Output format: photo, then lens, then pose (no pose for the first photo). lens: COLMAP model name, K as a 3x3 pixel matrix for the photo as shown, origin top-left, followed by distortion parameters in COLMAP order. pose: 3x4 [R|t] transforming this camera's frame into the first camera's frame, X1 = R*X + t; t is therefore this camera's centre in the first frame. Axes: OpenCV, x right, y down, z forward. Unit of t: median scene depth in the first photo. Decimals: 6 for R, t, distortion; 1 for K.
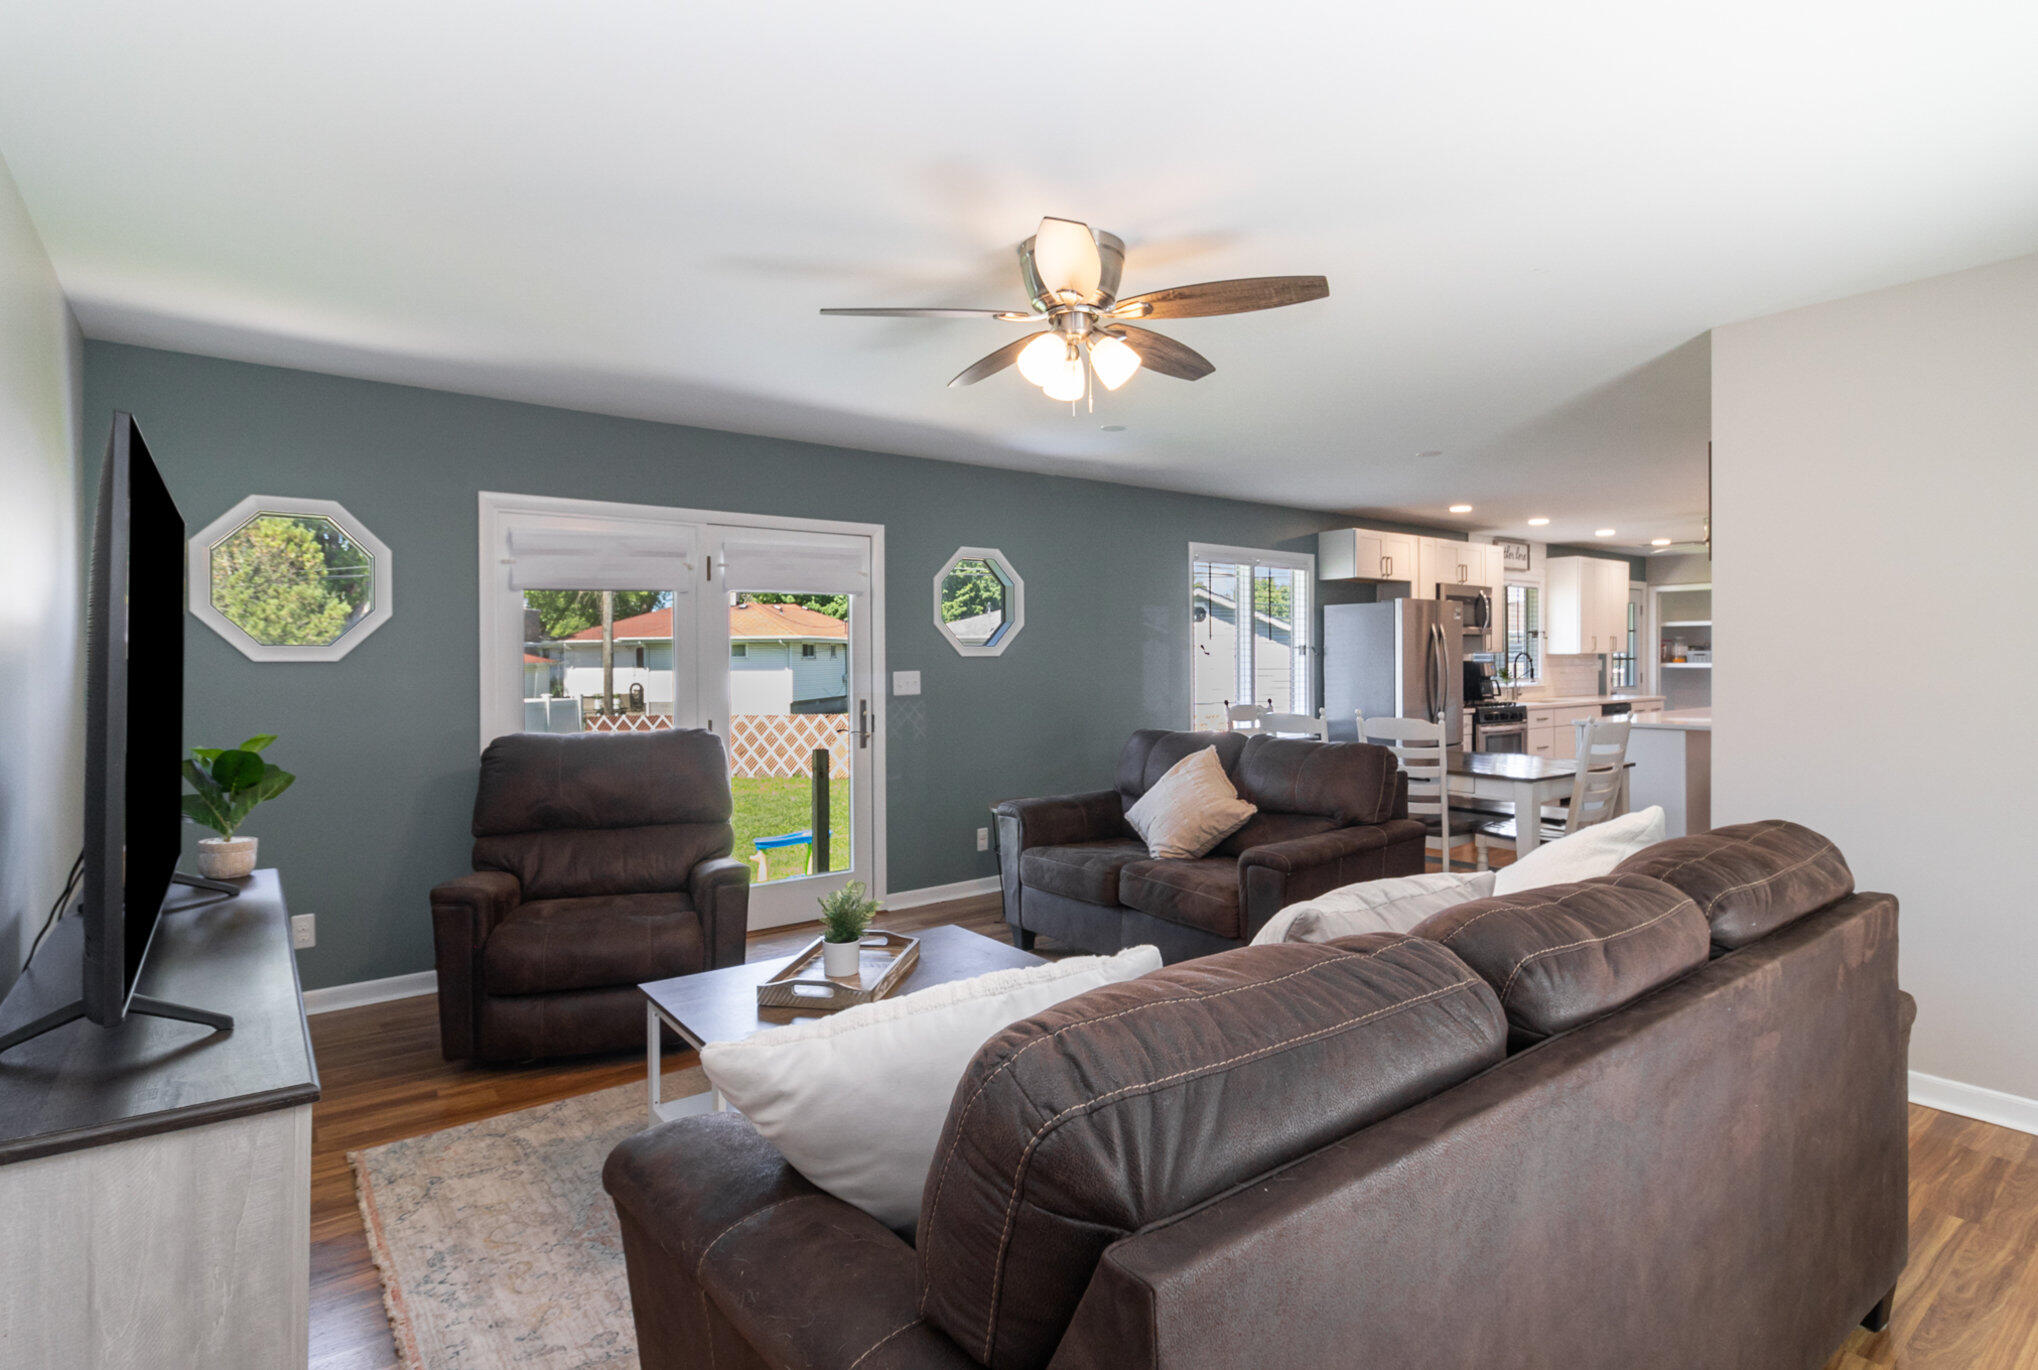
lens RADIAL K [[1011.4, 0, 1036.7], [0, 1011.4, 685.1], [0, 0, 1]] dist [0.005407, -0.000346]
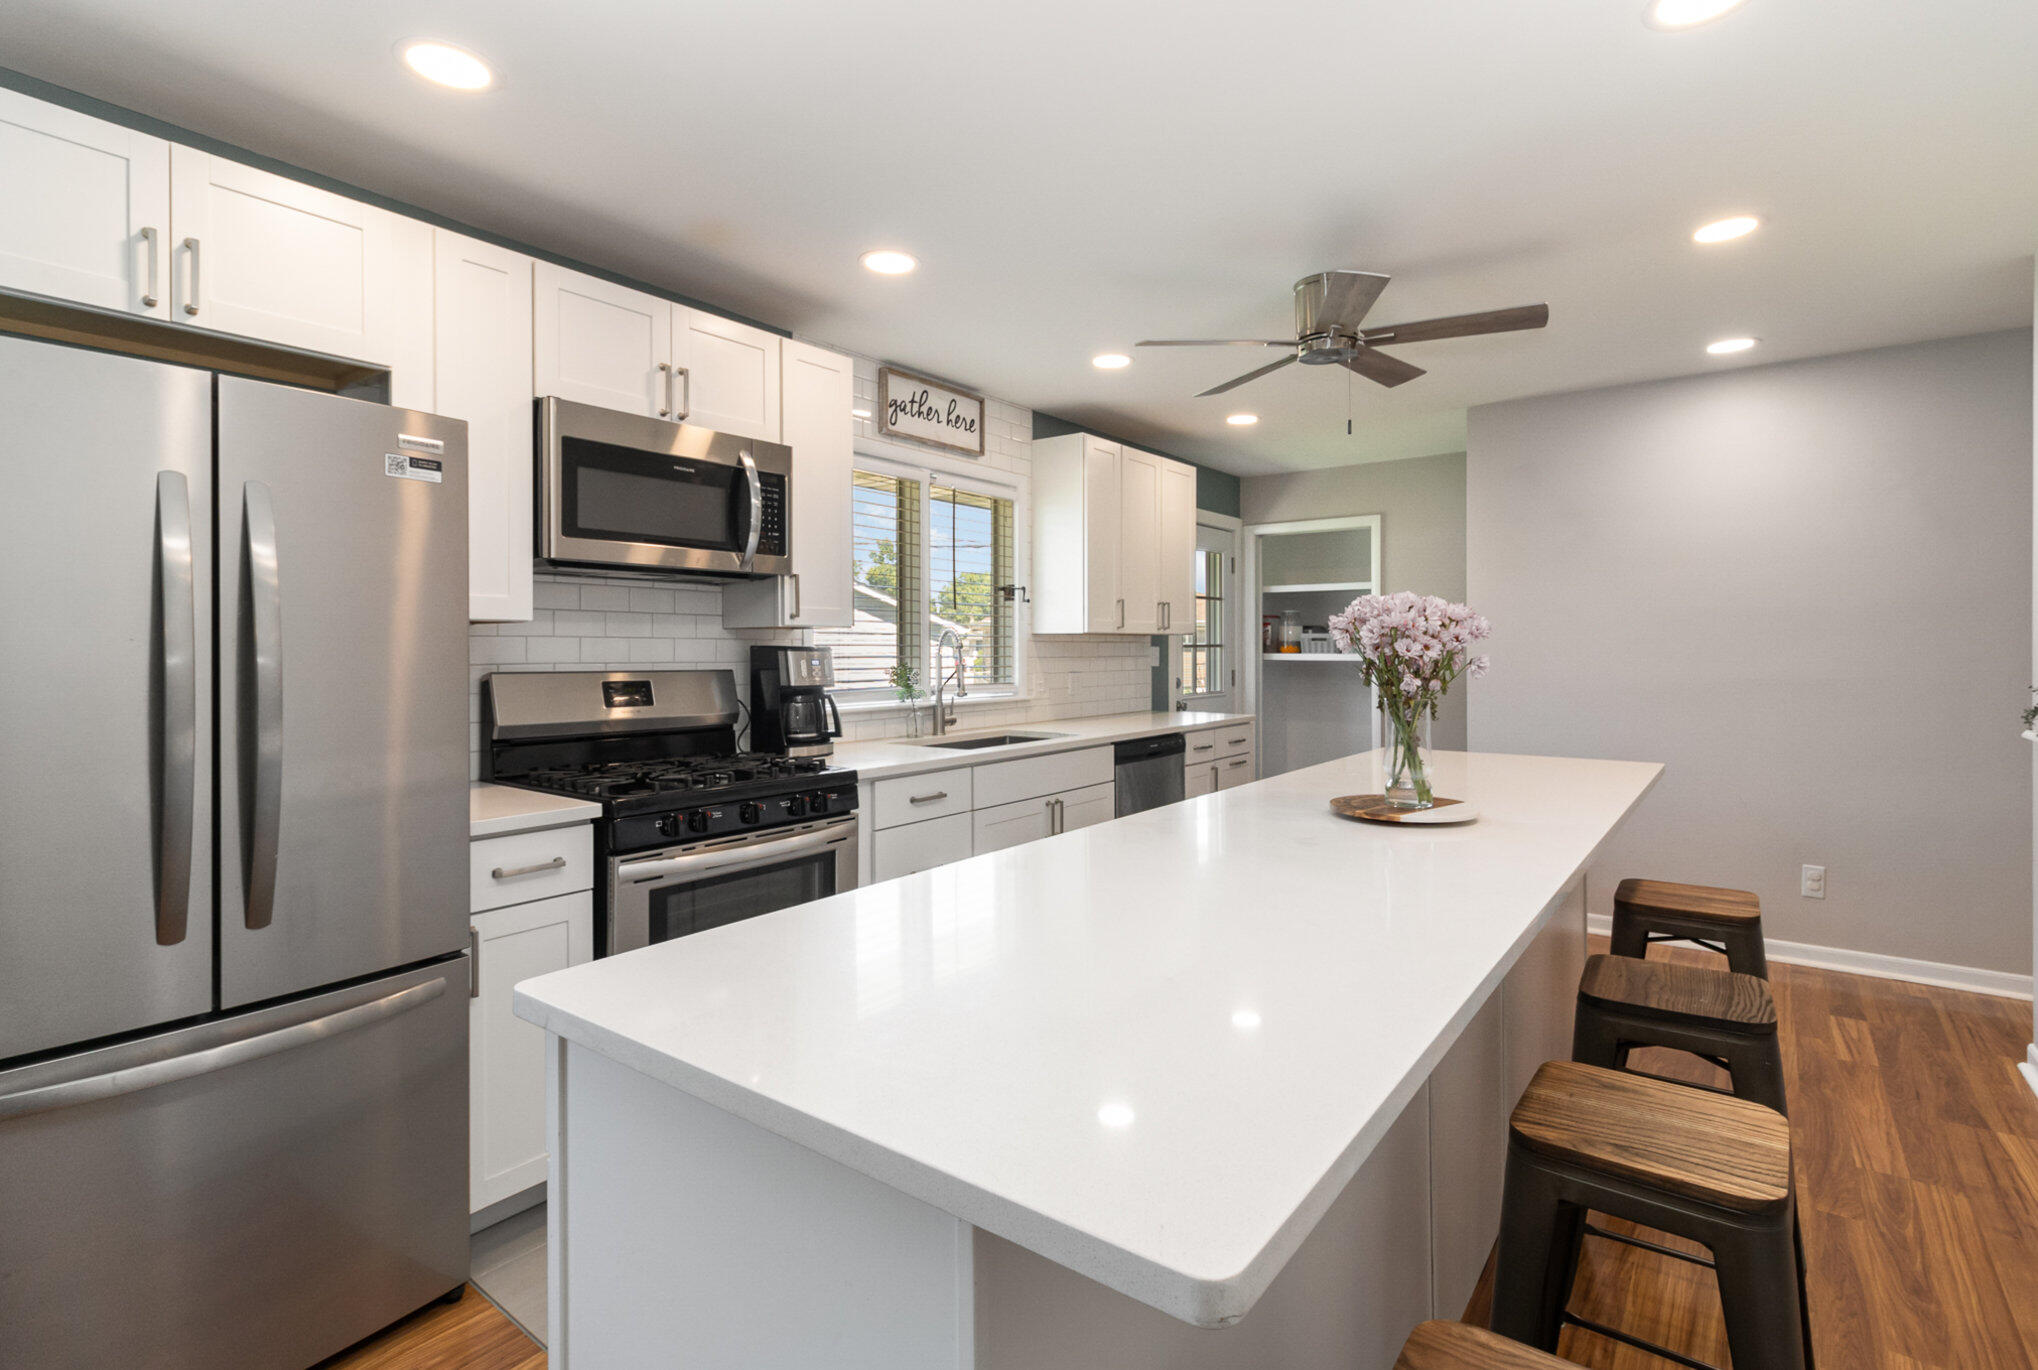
lens RADIAL K [[1011.4, 0, 1020.7], [0, 1011.4, 664.2], [0, 0, 1]] dist [0.005407, -0.000346]
pose [[0.964949, 0.004989, 0.262391, 0.342463], [-0.003765, 0.999980, -0.005169, -0.012339], [-0.262412, 0.004000, 0.964948, 0.488872]]
